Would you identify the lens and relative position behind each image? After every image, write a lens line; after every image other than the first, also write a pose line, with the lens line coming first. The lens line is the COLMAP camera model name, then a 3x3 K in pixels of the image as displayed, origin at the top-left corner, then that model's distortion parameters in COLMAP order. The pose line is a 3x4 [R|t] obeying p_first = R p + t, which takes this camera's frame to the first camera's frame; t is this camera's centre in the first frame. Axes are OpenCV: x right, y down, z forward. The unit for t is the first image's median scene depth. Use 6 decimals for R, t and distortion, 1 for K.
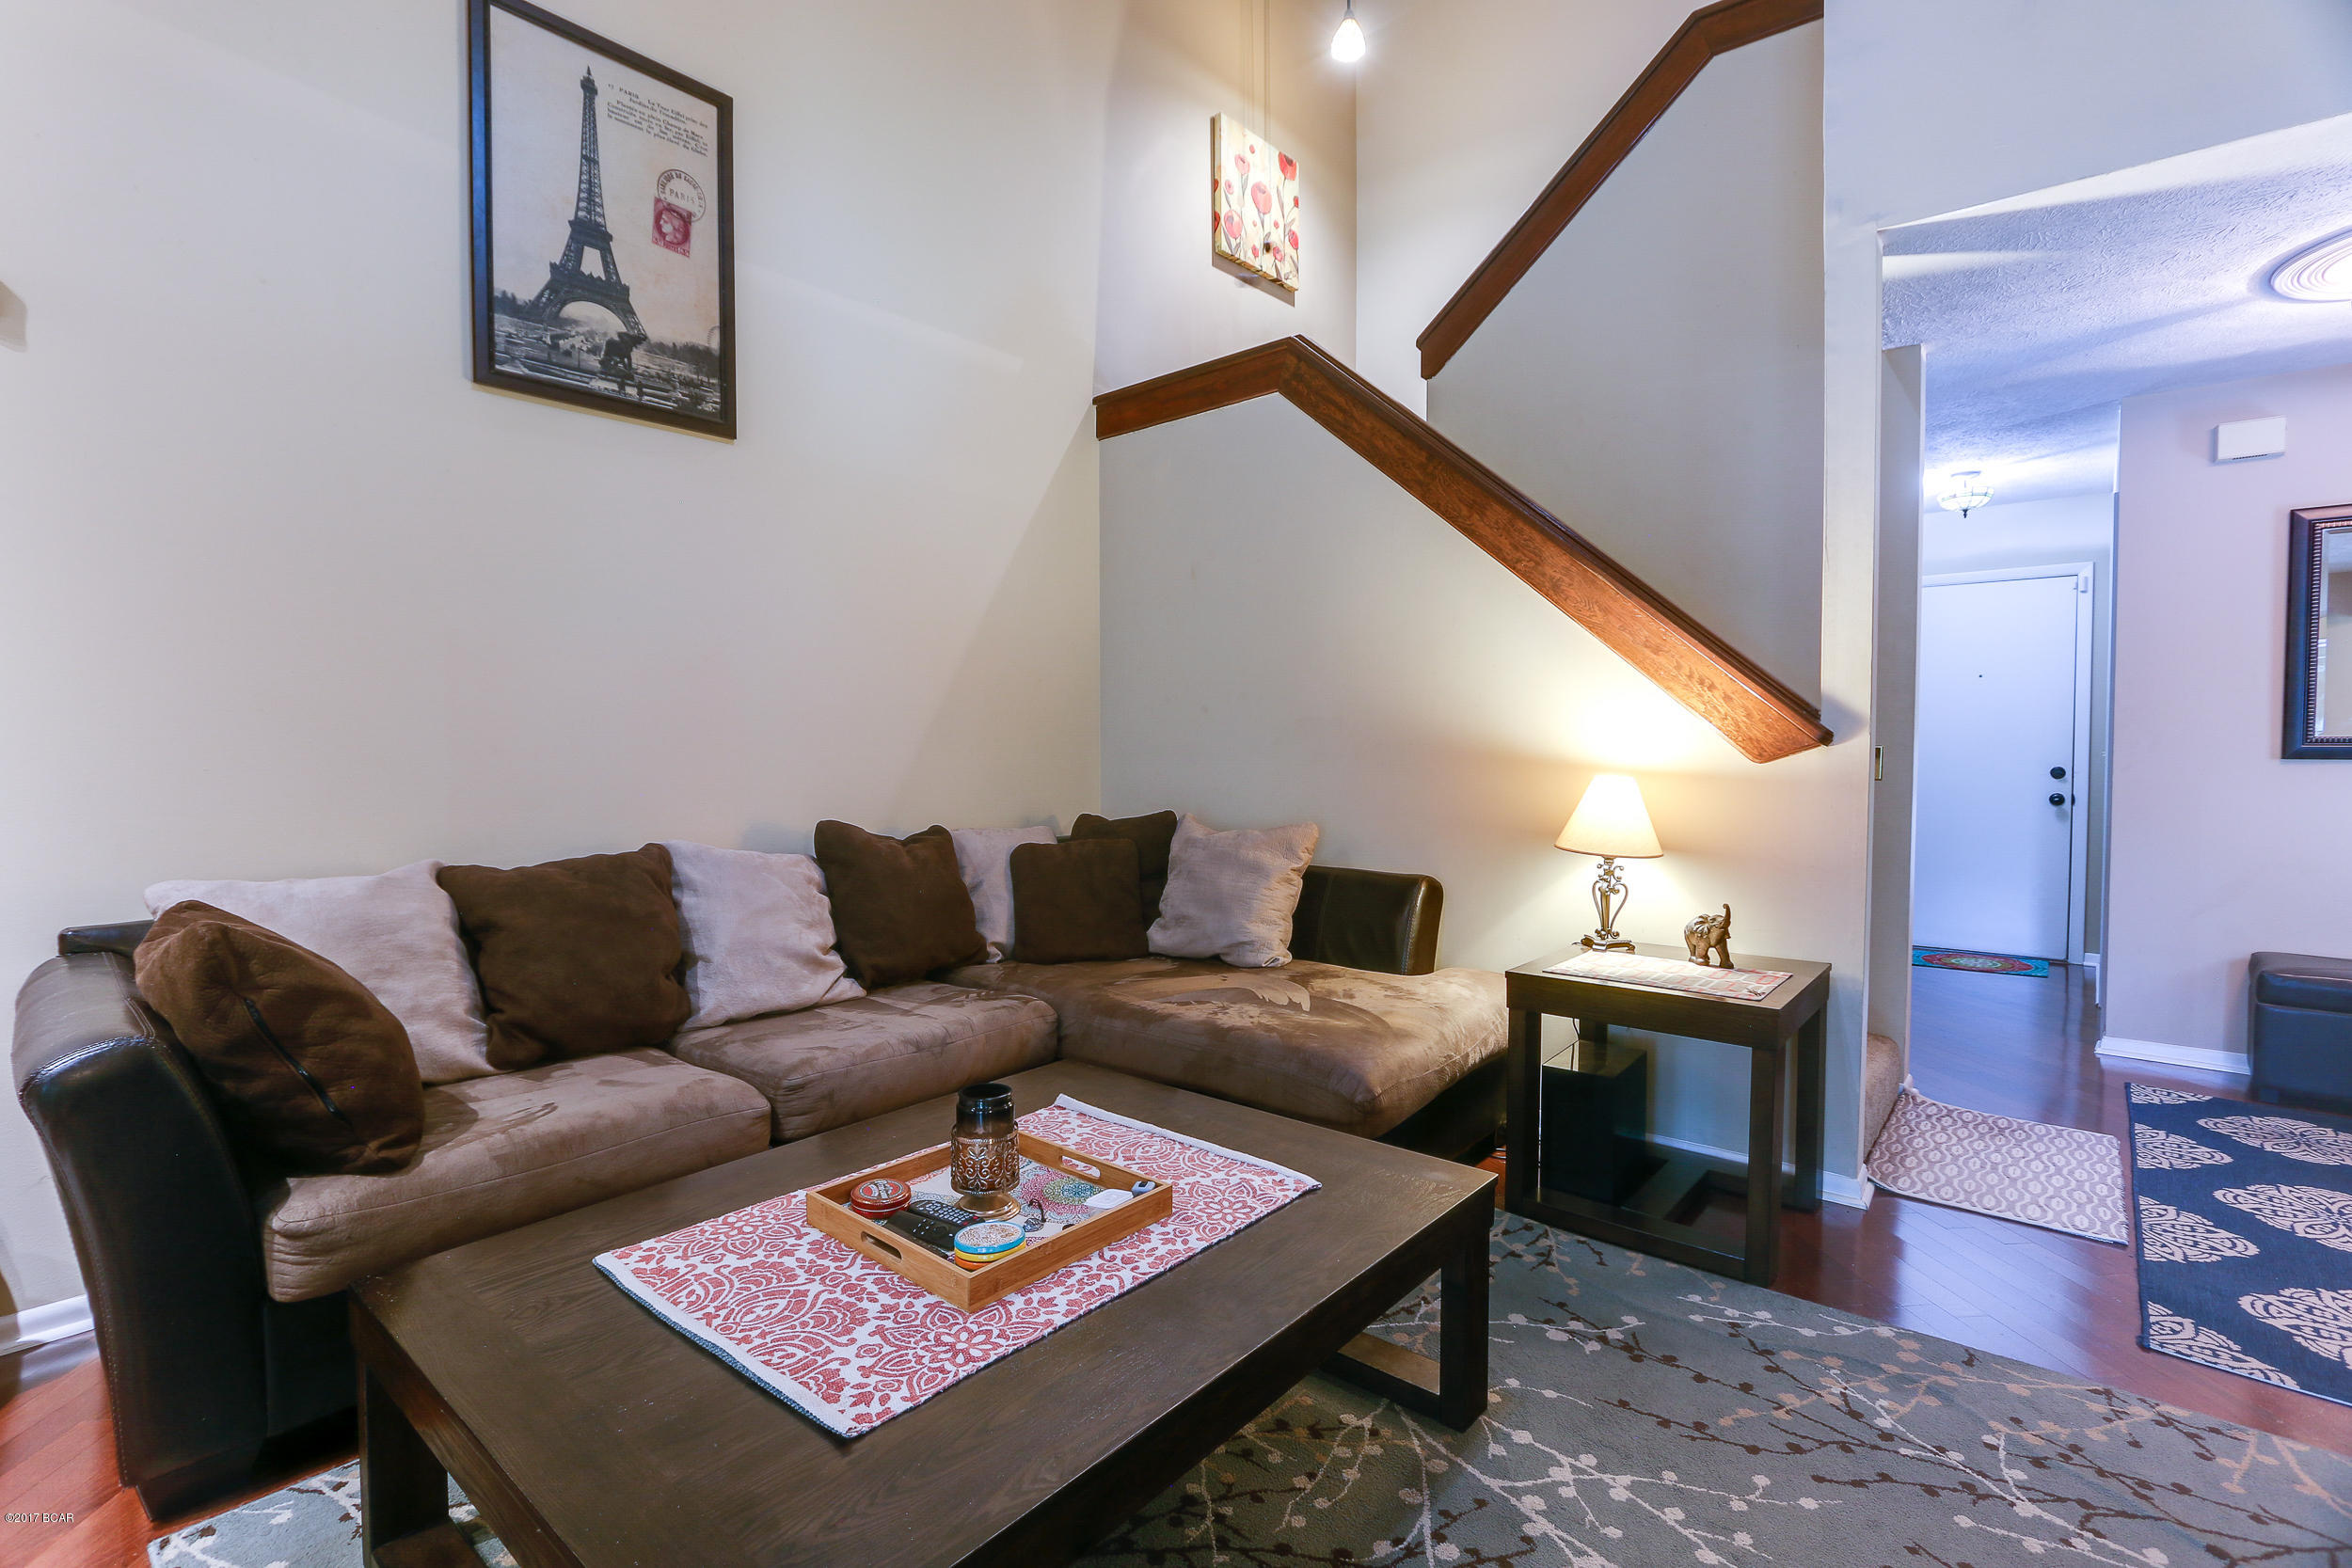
lens RADIAL K [[1091.7, 0, 1162.4], [0, 1091.7, 783.5], [0, 0, 1]] dist [-0.020587, 0.004819]
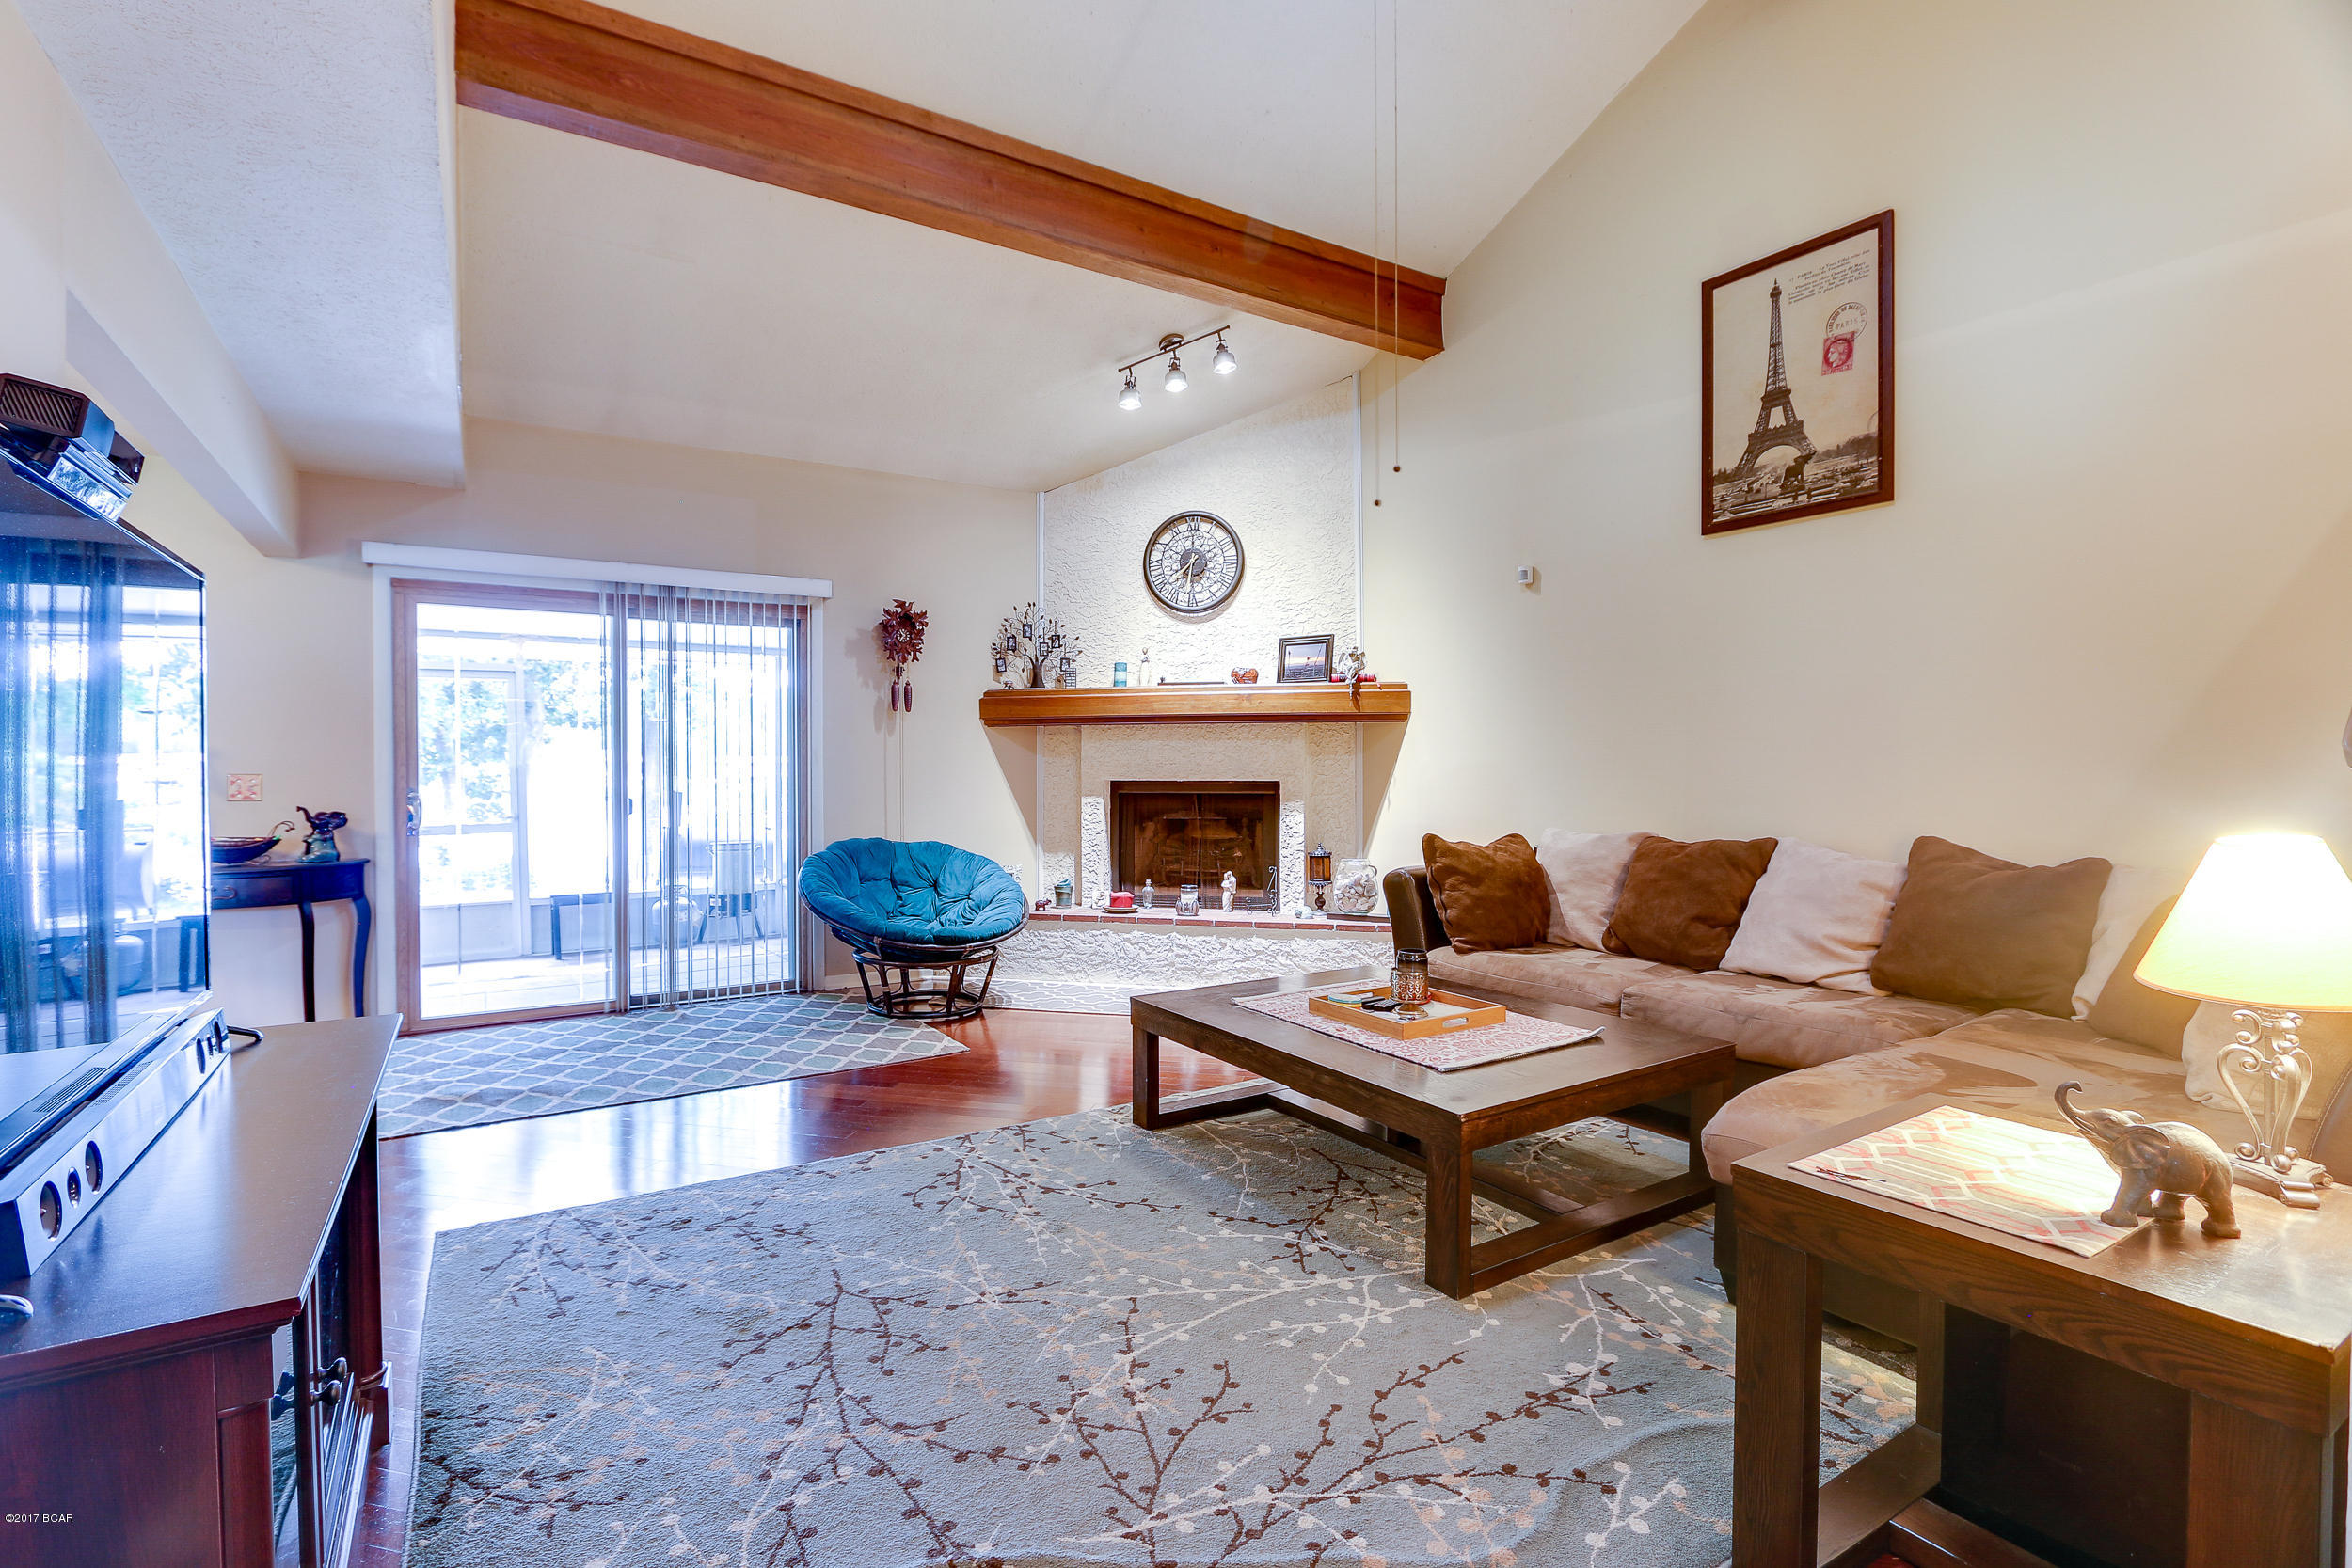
lens RADIAL K [[1091.7, 0, 1160.3], [0, 1091.7, 783.1], [0, 0, 1]] dist [-0.020587, 0.004819]
pose [[-0.298964, 0.019083, -0.954074, 1.041070], [-0.033178, 0.998988, 0.030377, -0.028468], [0.953688, 0.040736, -0.298028, 0.675732]]
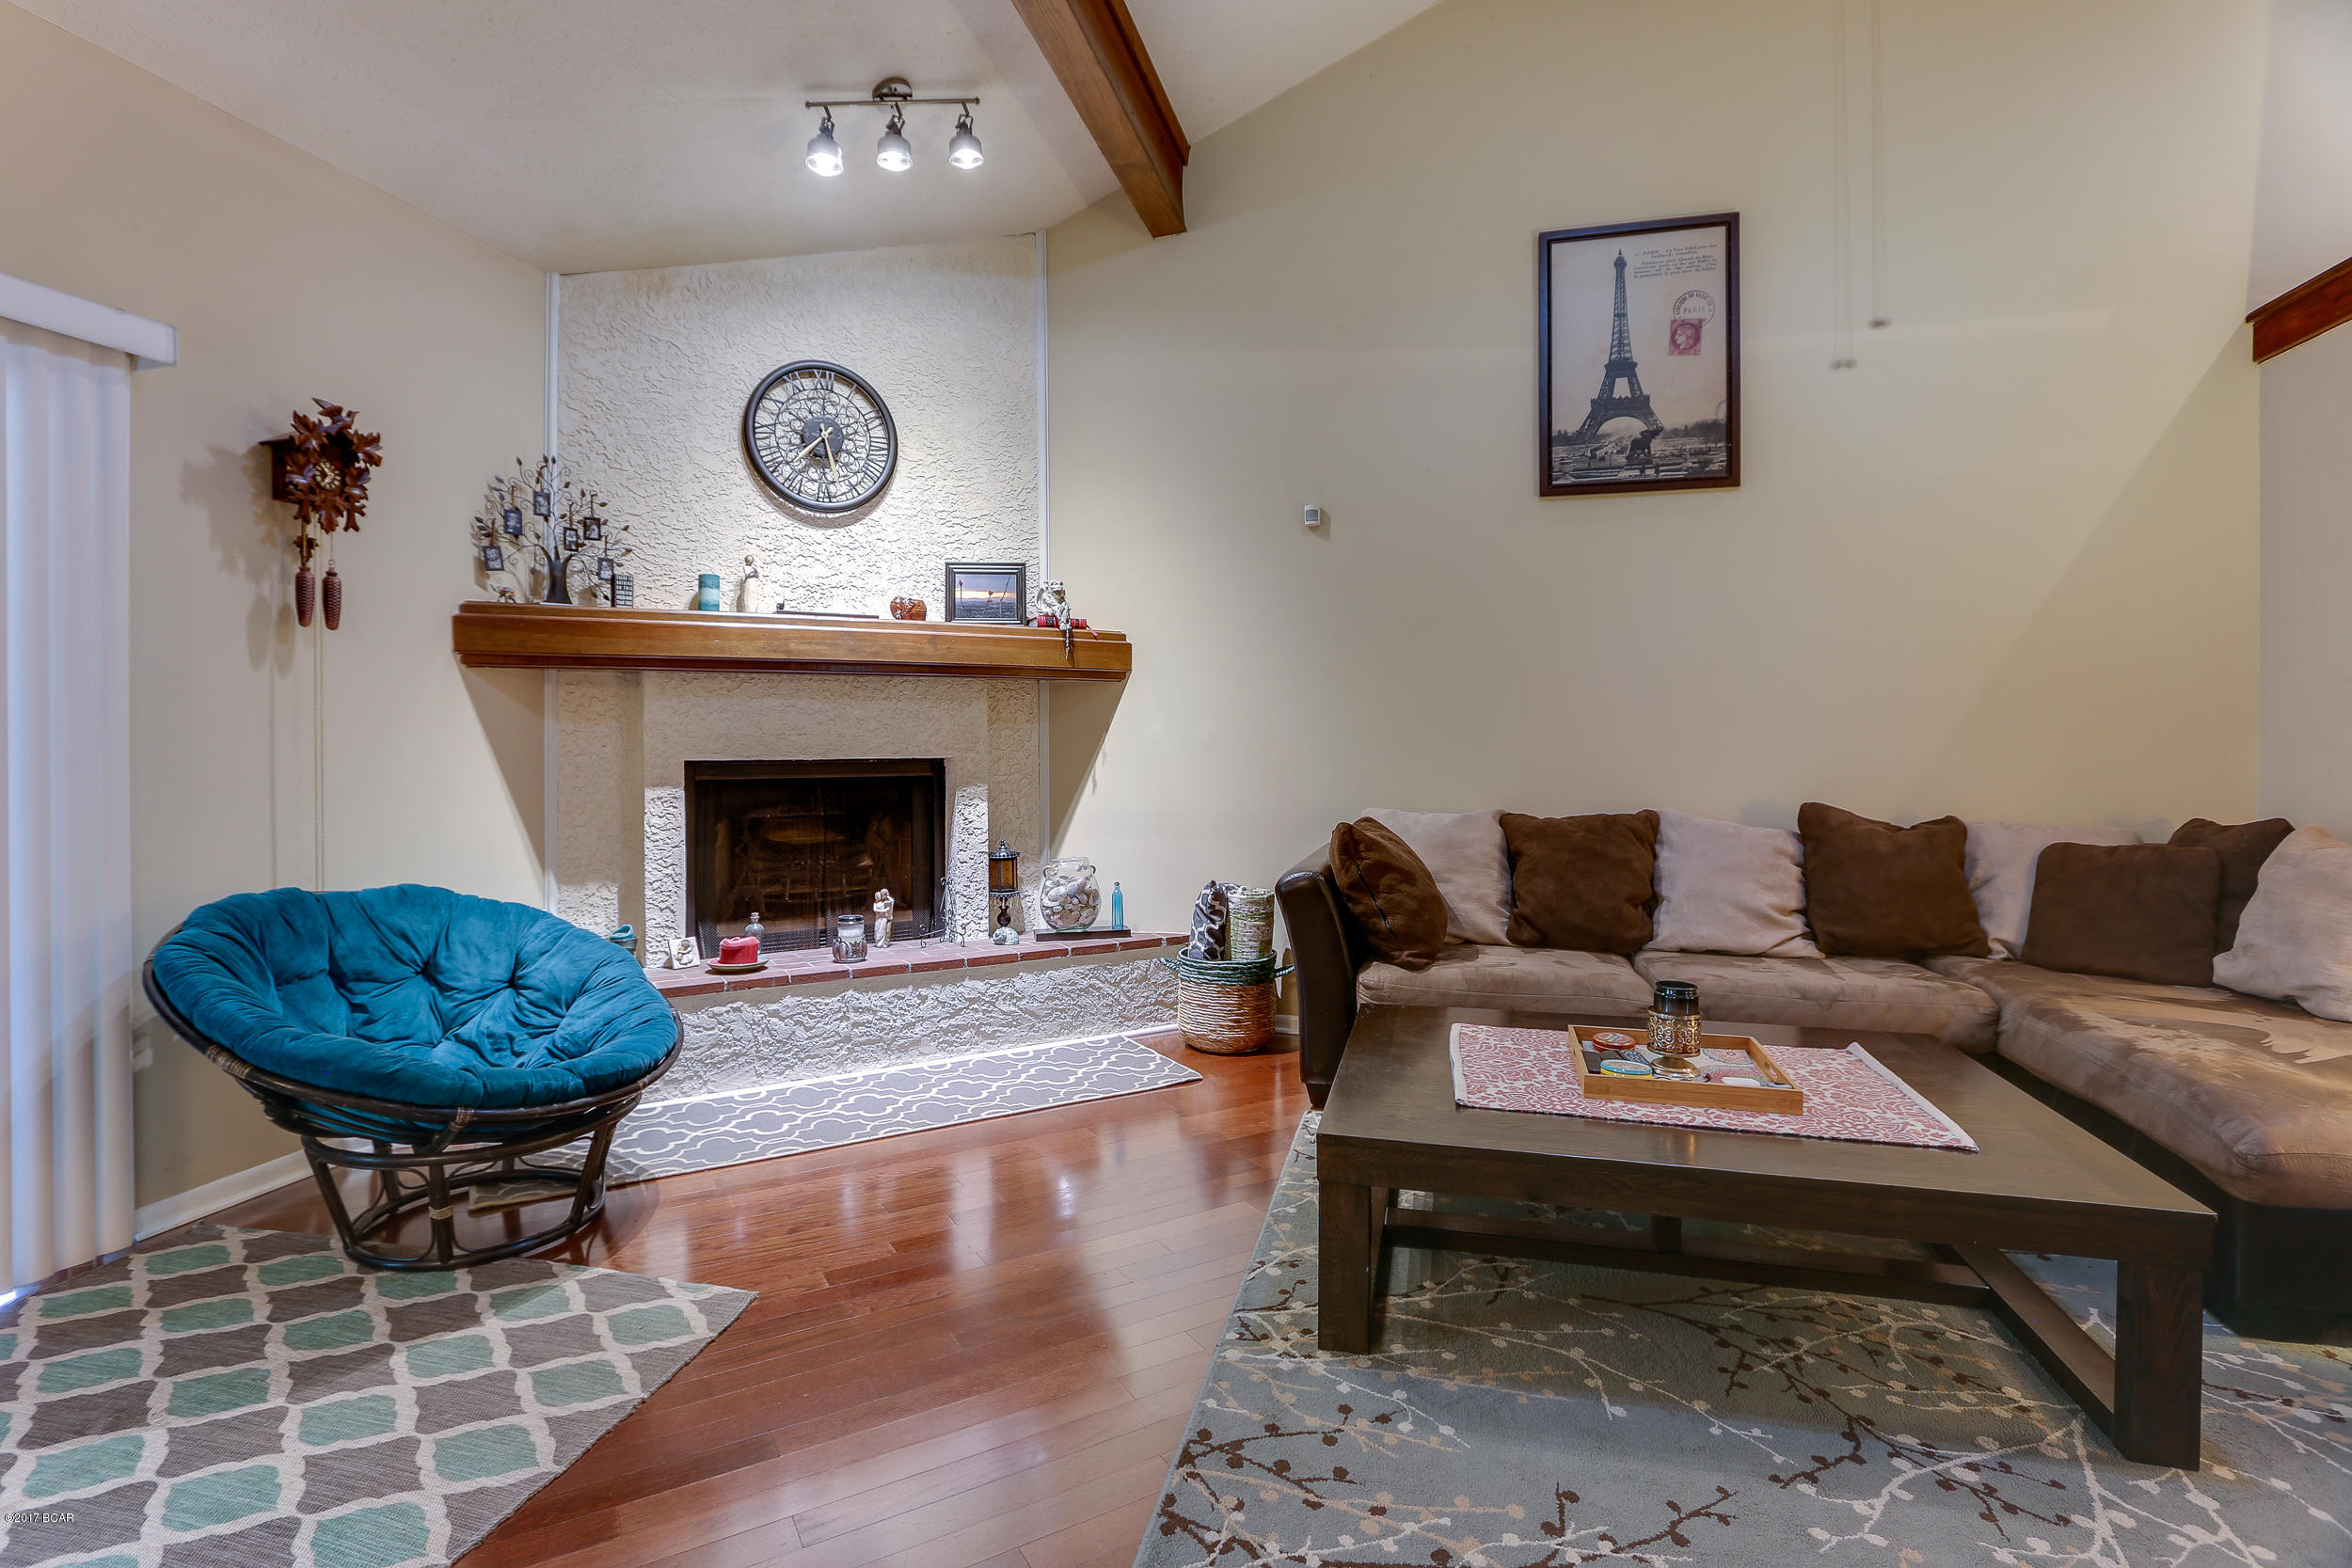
lens RADIAL K [[1091.7, 0, 1153.3], [0, 1091.7, 747.3], [0, 0, 1]] dist [-0.020587, 0.004819]
pose [[0.428139, 0.010431, -0.903653, 0.476526], [-0.033391, 0.999433, -0.004283, 0.004653], [0.903096, 0.032008, 0.428244, -0.122948]]
